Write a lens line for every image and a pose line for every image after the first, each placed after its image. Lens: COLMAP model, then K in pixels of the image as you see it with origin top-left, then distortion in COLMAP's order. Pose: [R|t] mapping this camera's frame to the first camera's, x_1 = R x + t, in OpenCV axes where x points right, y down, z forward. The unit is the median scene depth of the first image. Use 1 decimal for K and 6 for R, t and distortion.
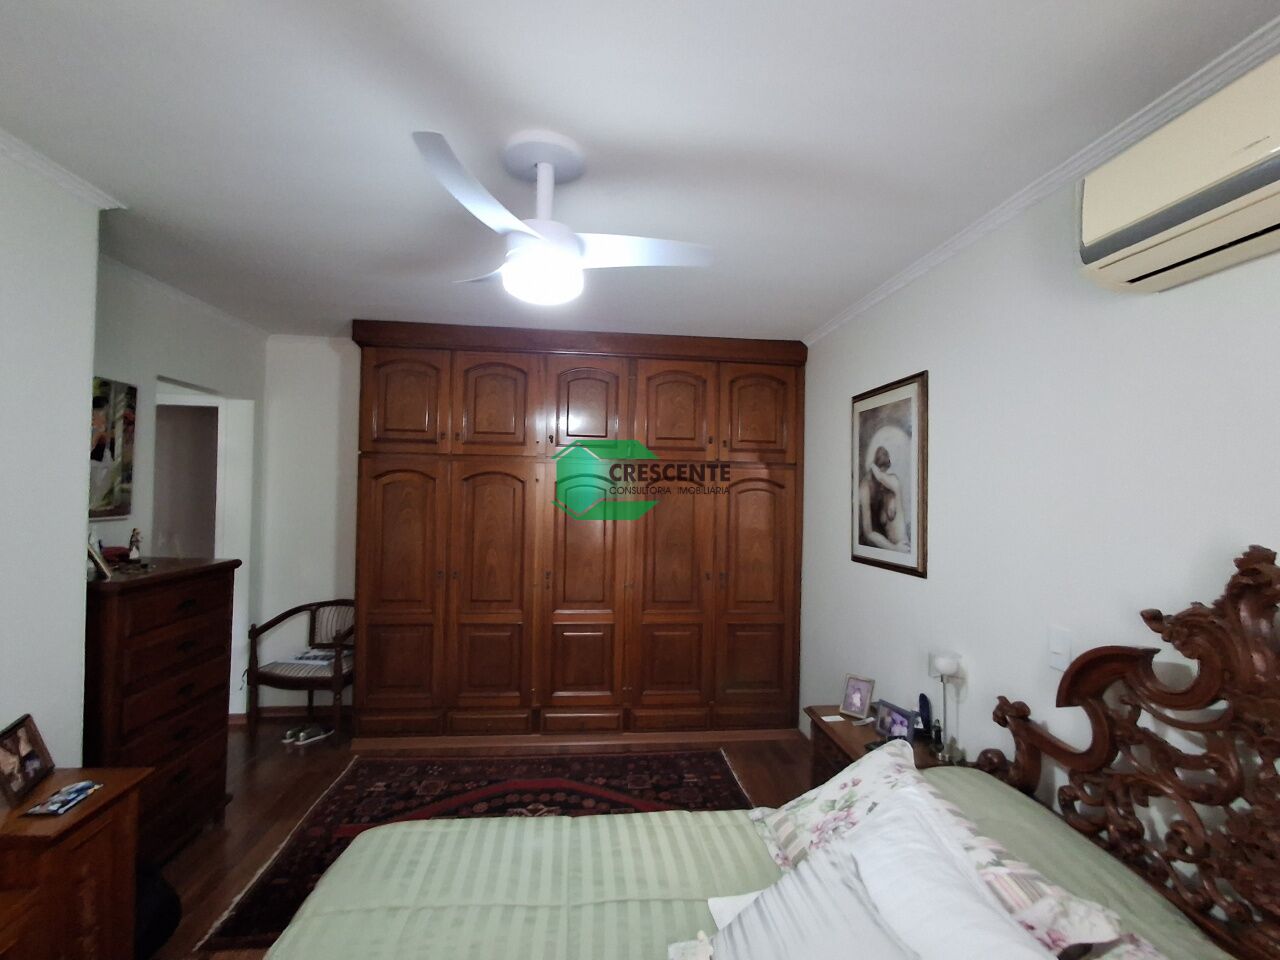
lens RADIAL K [[584.0, 0, 637.2], [0, 584.0, 482.3], [0, 0, 1]] dist [0.003947, 0.001985]
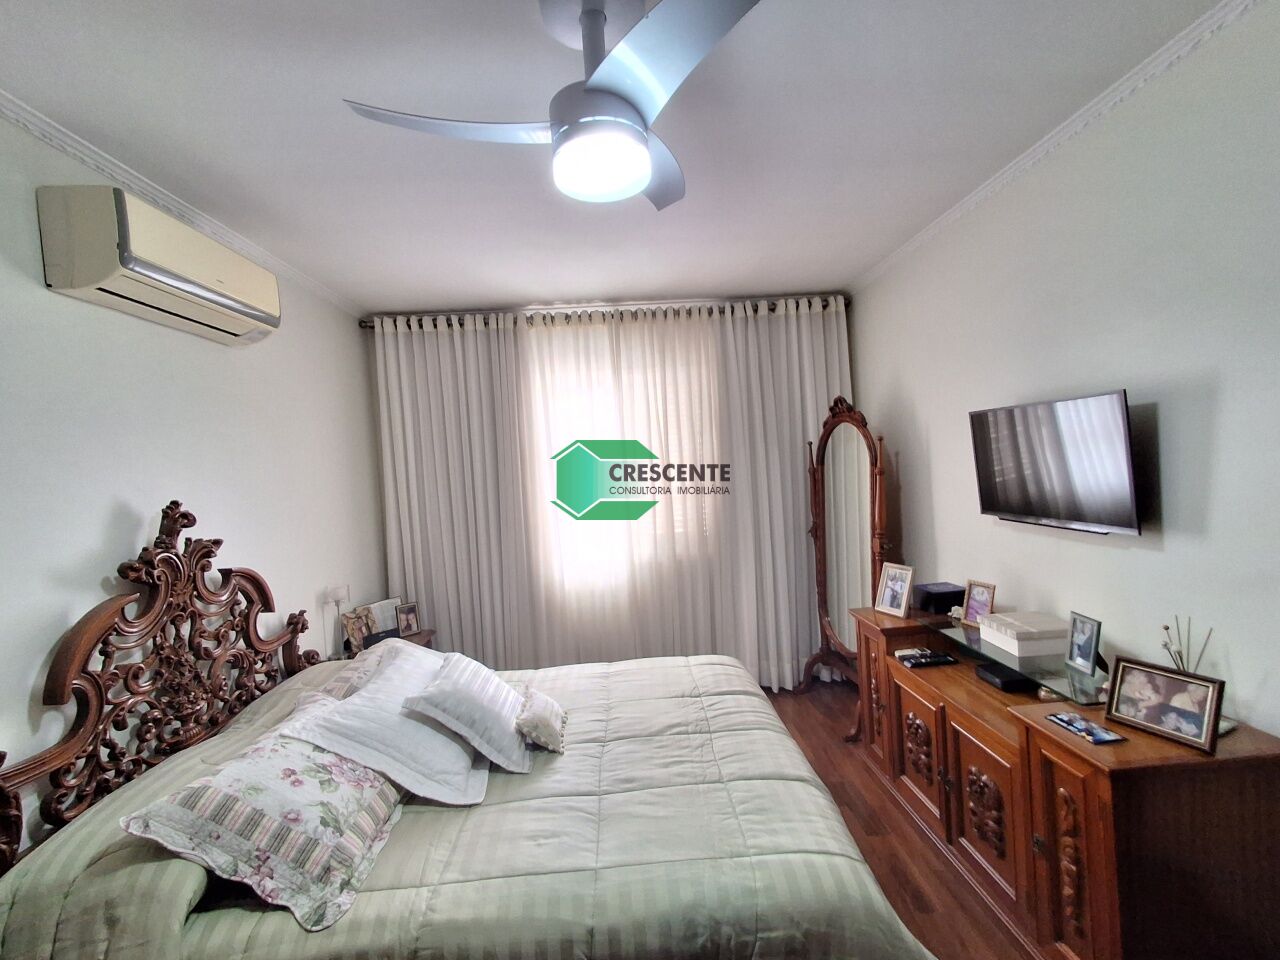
lens RADIAL K [[584.0, 0, 642.3], [0, 584.0, 480.4], [0, 0, 1]] dist [0.003947, 0.001985]
pose [[-0.998254, 0.038269, 0.044984, -0.257377], [0.038983, 0.999126, 0.015109, 0.059813], [-0.044366, 0.016837, -0.998873, 1.990575]]
